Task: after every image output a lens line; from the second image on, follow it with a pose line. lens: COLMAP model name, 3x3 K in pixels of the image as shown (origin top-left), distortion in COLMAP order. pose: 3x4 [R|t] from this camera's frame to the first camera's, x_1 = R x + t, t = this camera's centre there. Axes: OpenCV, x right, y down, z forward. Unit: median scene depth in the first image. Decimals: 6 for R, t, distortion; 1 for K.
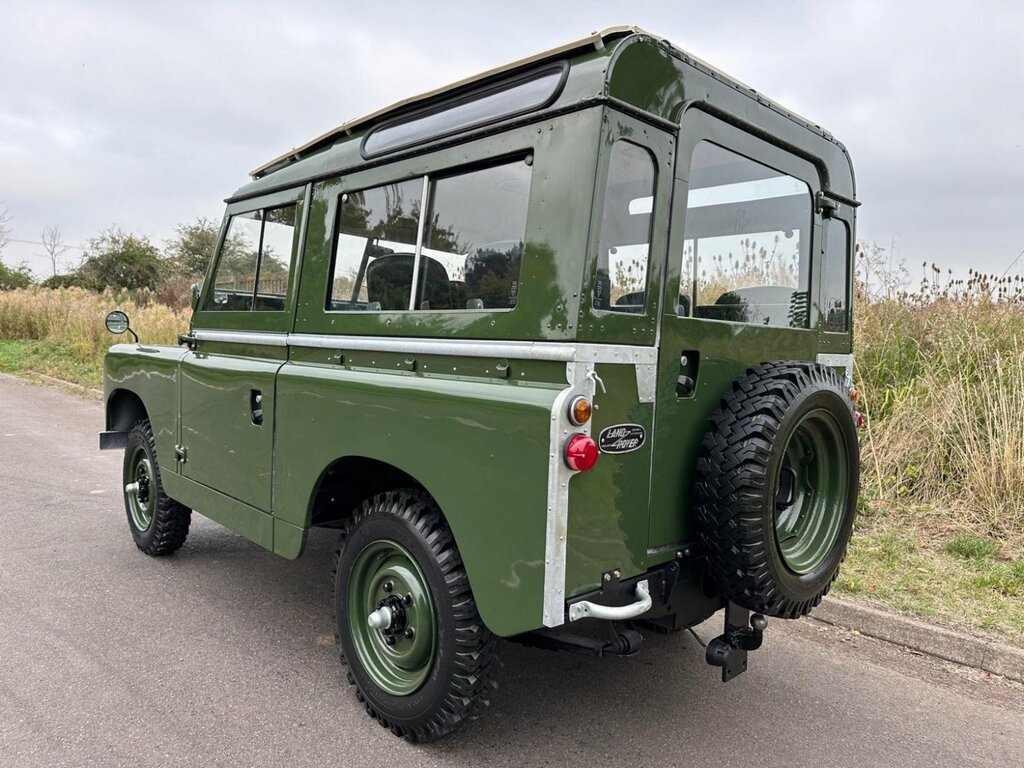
lens RADIAL K [[699.8, 0, 512.0], [0, 699.8, 384.0], [0, 0, 1]] dist [-0.001496, -0.173855]
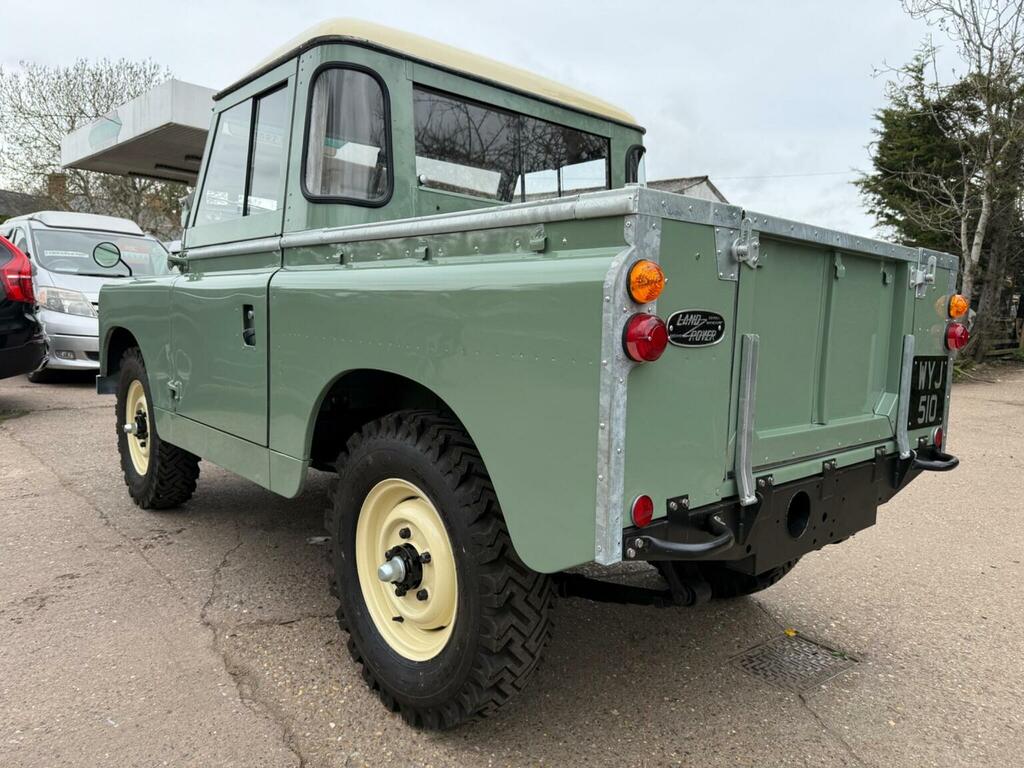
lens RADIAL K [[725.1, 0, 512.0], [0, 725.1, 384.0], [0, 0, 1]] dist [-0.001489, 0.001880]
pose [[0.998436, -0.014718, -0.053937, -0.000625], [0.017976, 0.998011, 0.060427, 0.085098], [0.052940, -0.061302, 0.996714, 0.195174]]
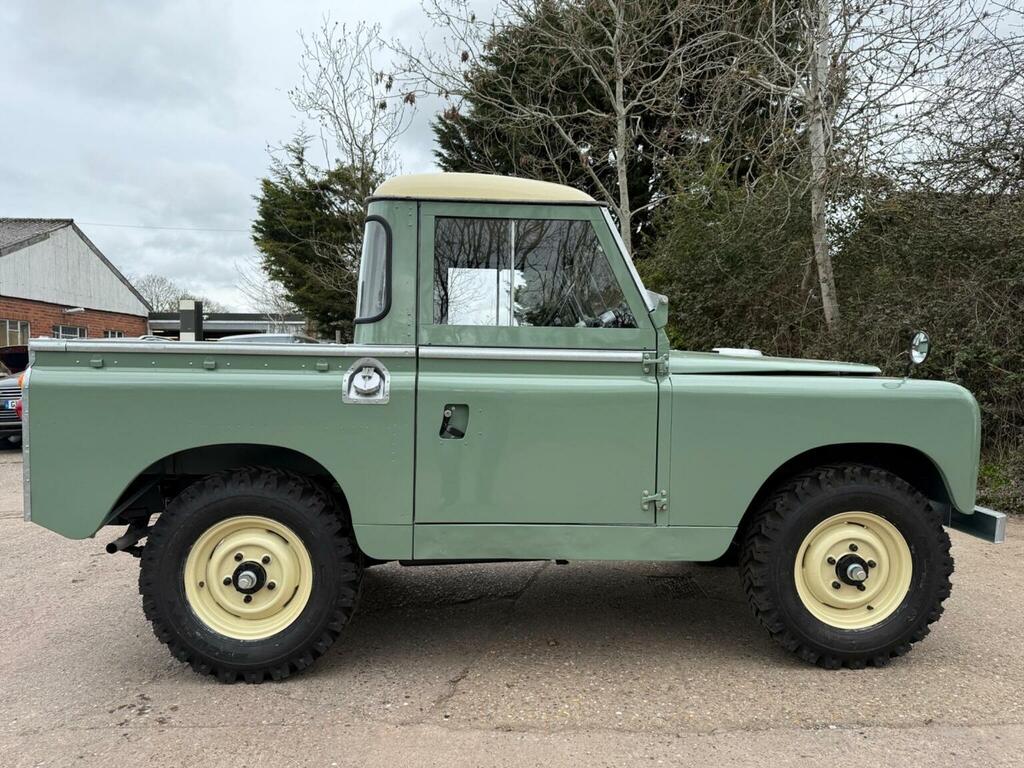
lens RADIAL K [[711.0, 0, 517.1], [0, 711.0, 397.1], [0, 0, 1]] dist [0.025813, -0.037415]
pose [[0.673323, -0.114191, 0.730477, -1.387662], [0.091872, 0.993266, 0.070587, -0.088887], [-0.733618, 0.019583, 0.679280, 0.383508]]
